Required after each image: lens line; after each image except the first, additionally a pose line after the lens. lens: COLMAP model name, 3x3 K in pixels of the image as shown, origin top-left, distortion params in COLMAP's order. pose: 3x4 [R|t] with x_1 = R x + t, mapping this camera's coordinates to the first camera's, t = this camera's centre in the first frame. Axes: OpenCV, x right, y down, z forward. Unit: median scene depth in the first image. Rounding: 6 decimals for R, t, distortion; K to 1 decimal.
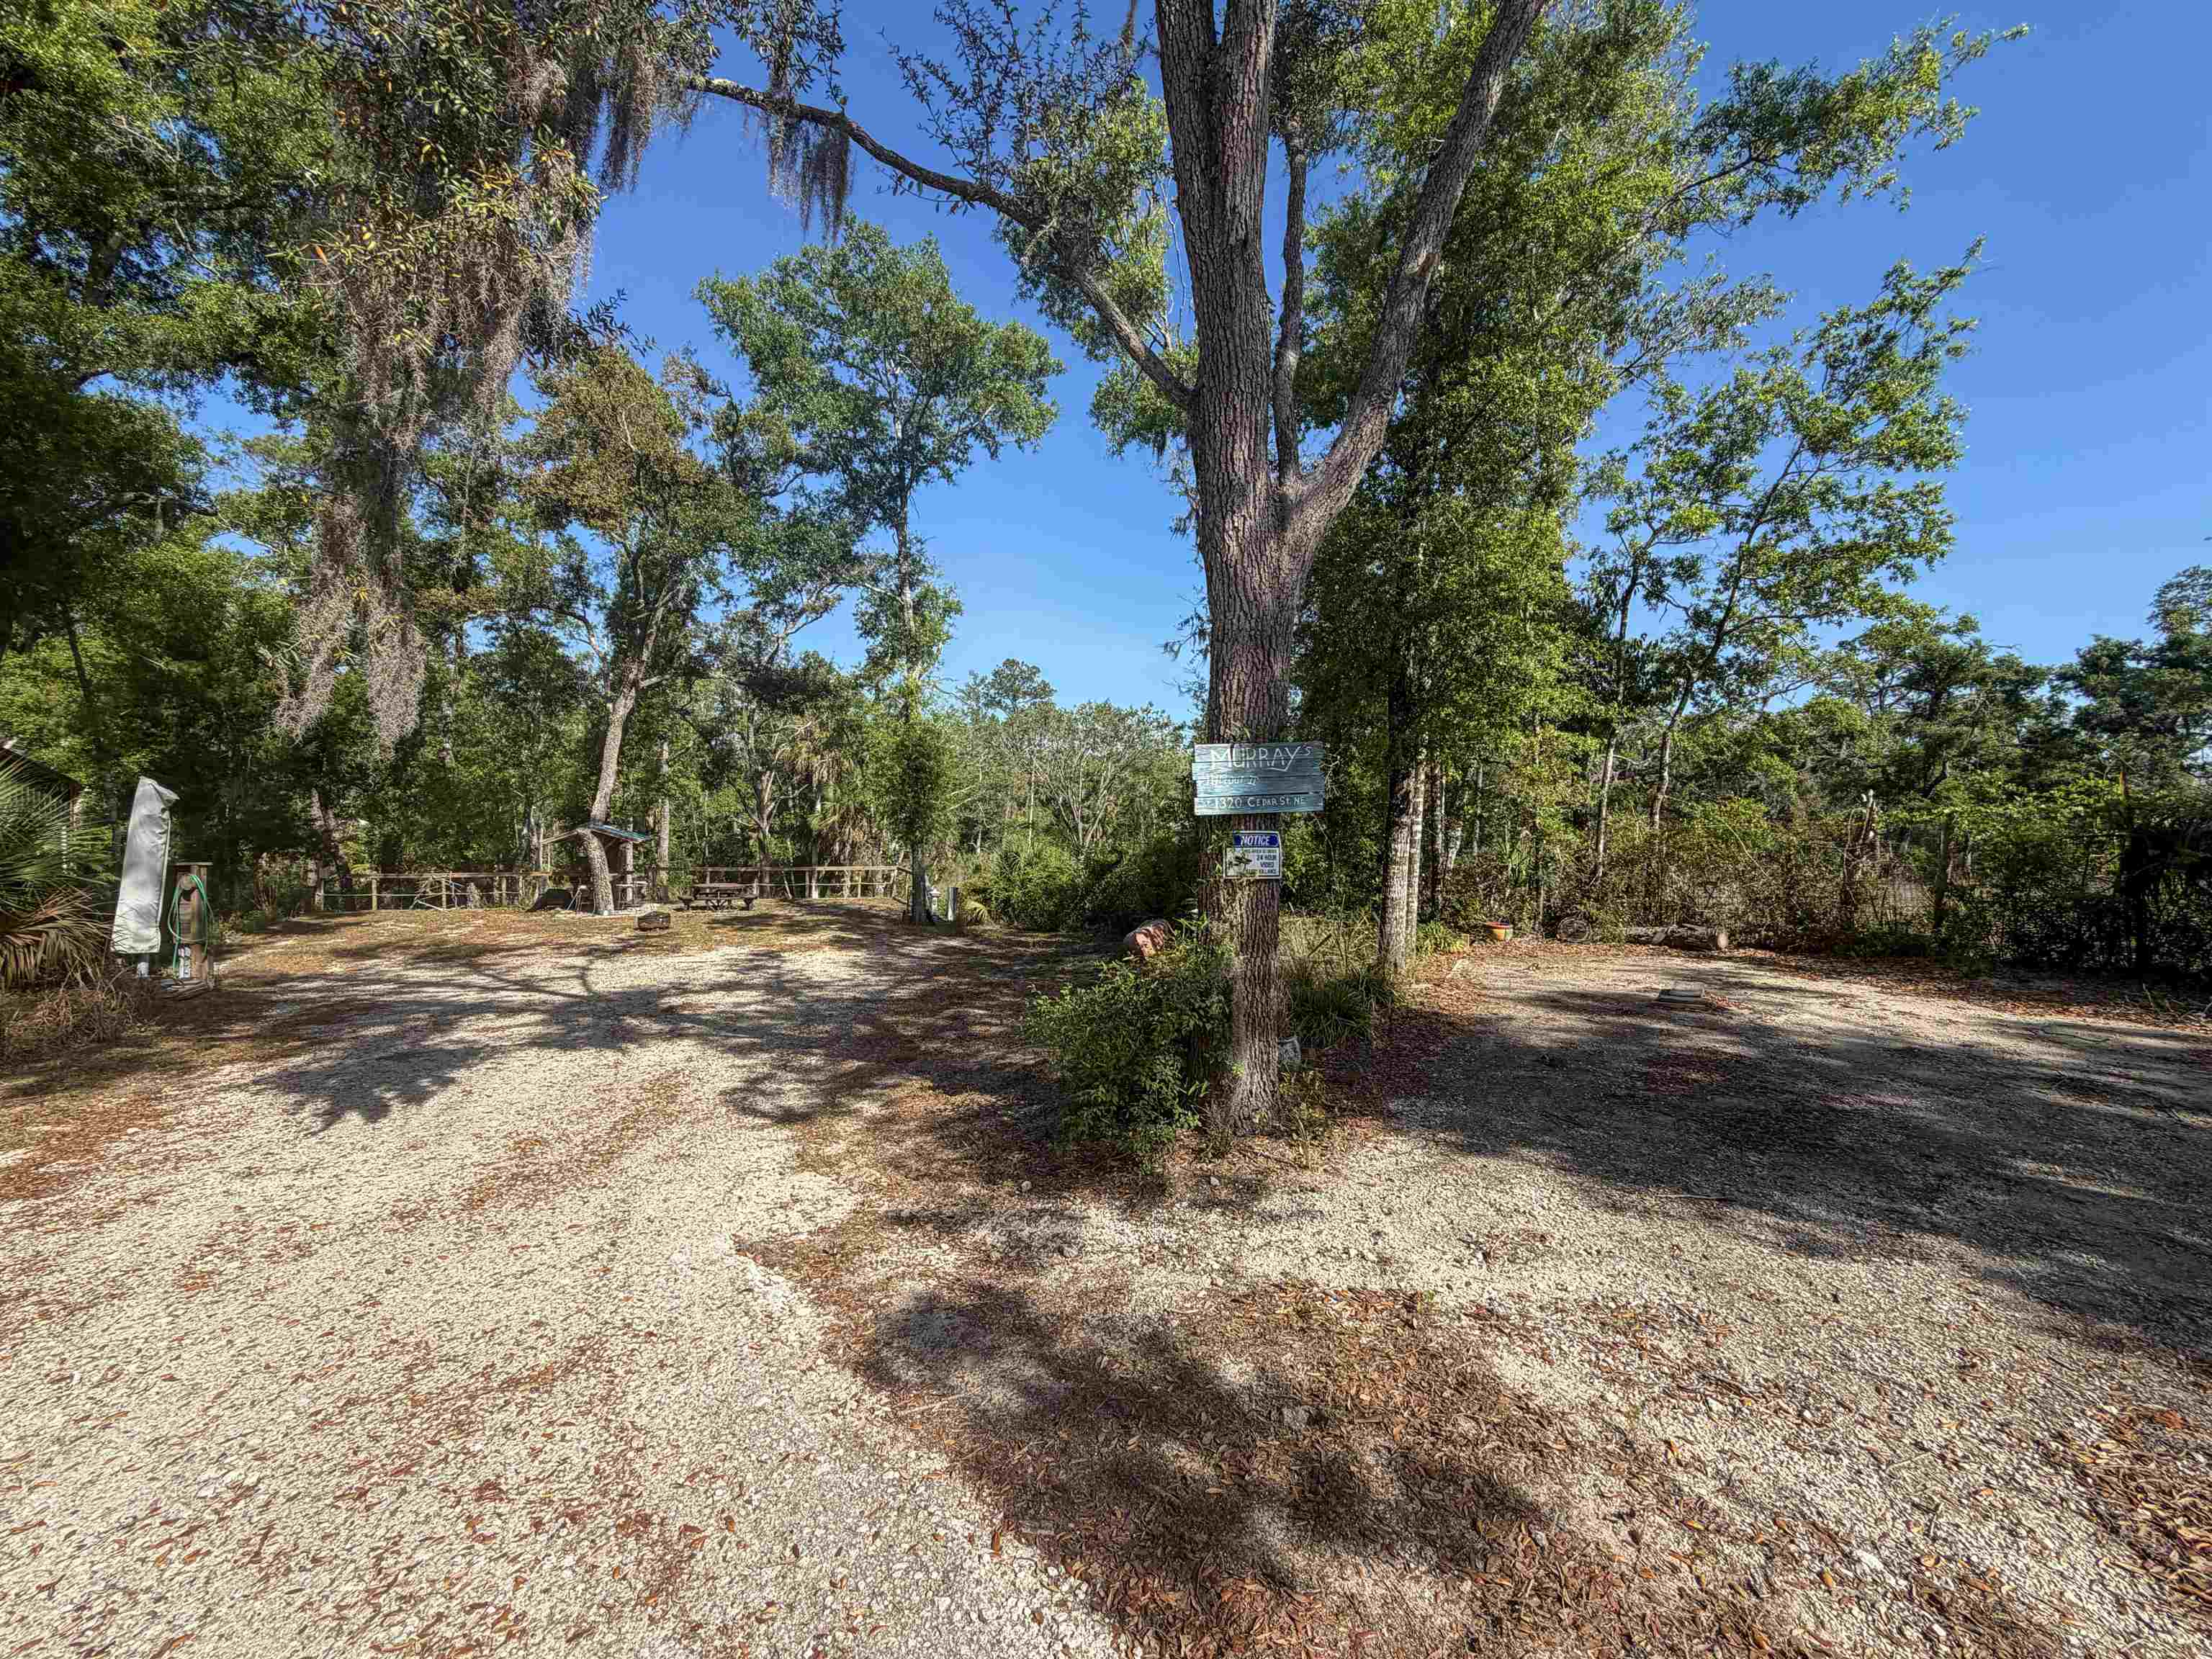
lens RADIAL K [[875.4, 0, 1097.9], [0, 875.4, 833.6], [0, 0, 1]] dist [-0.001726, 0.000240]
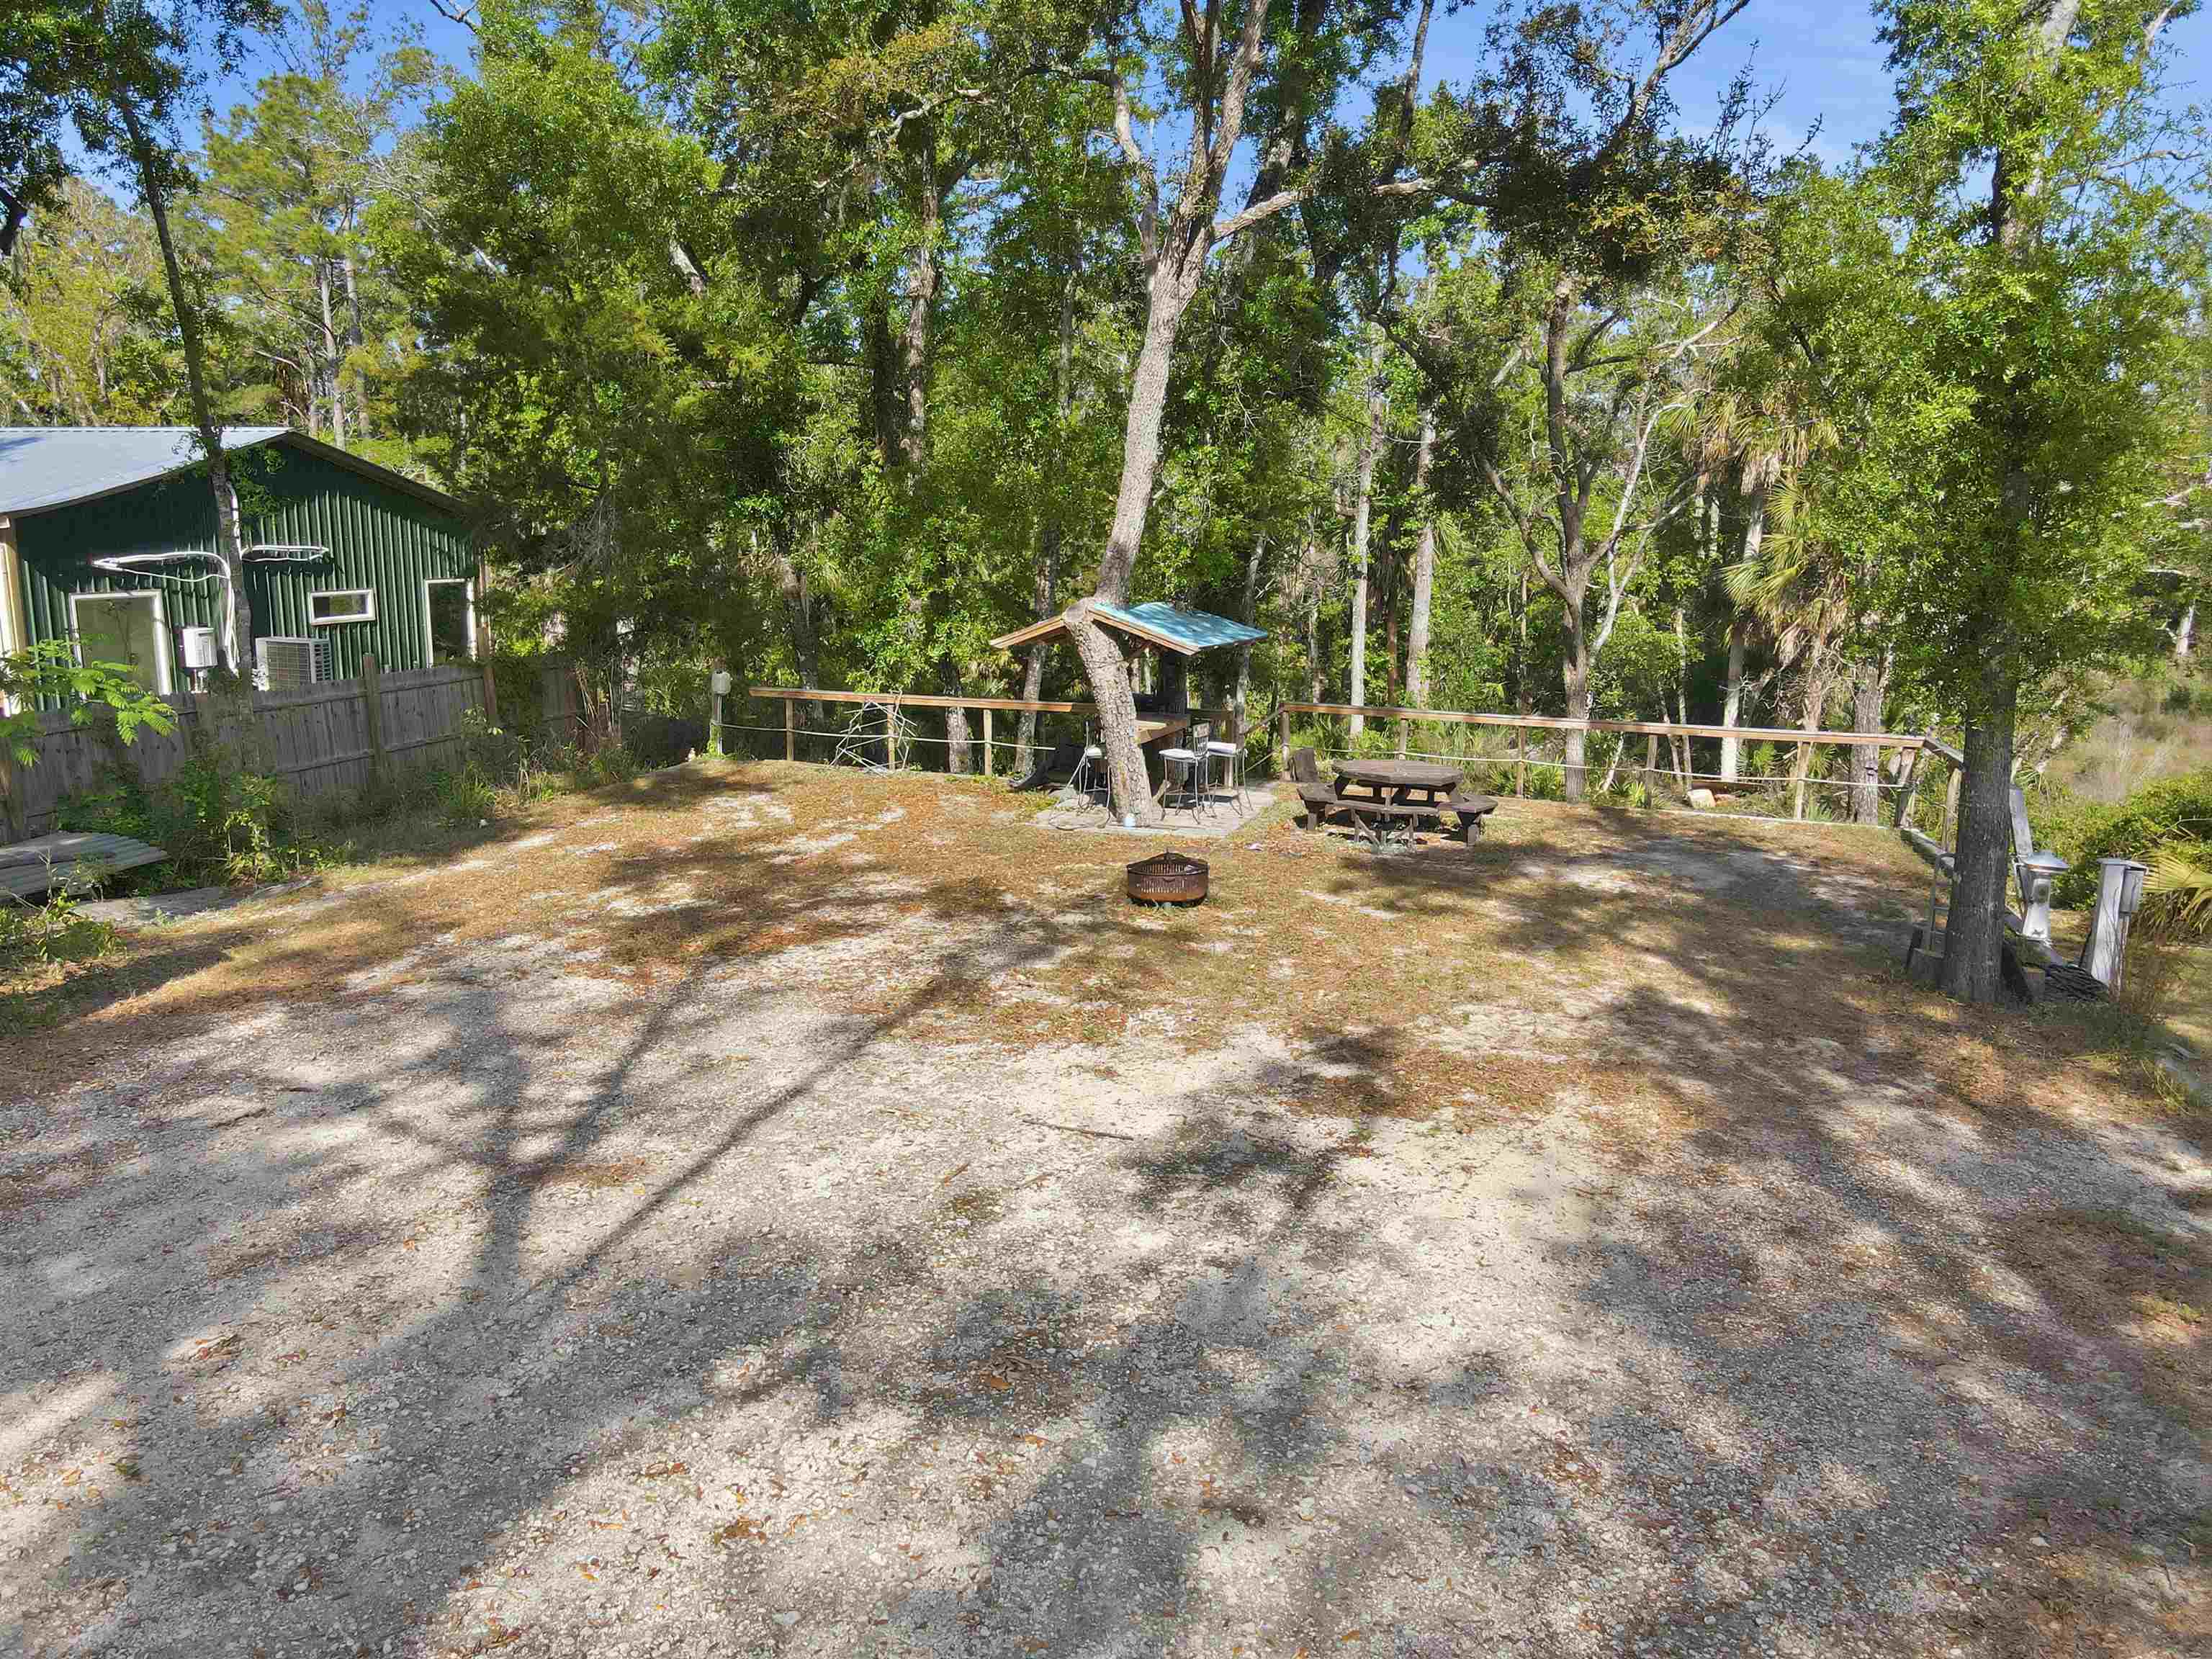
lens RADIAL K [[1596.8, 0, 1076.4], [0, 1596.8, 814.0], [0, 0, 1]] dist [0.002629, 0.002849]
pose [[0.744647, 0.110212, -0.658297, -0.168569], [-0.015884, 0.988920, 0.147598, -0.043959], [0.667270, -0.099452, 0.738147, 0.840678]]
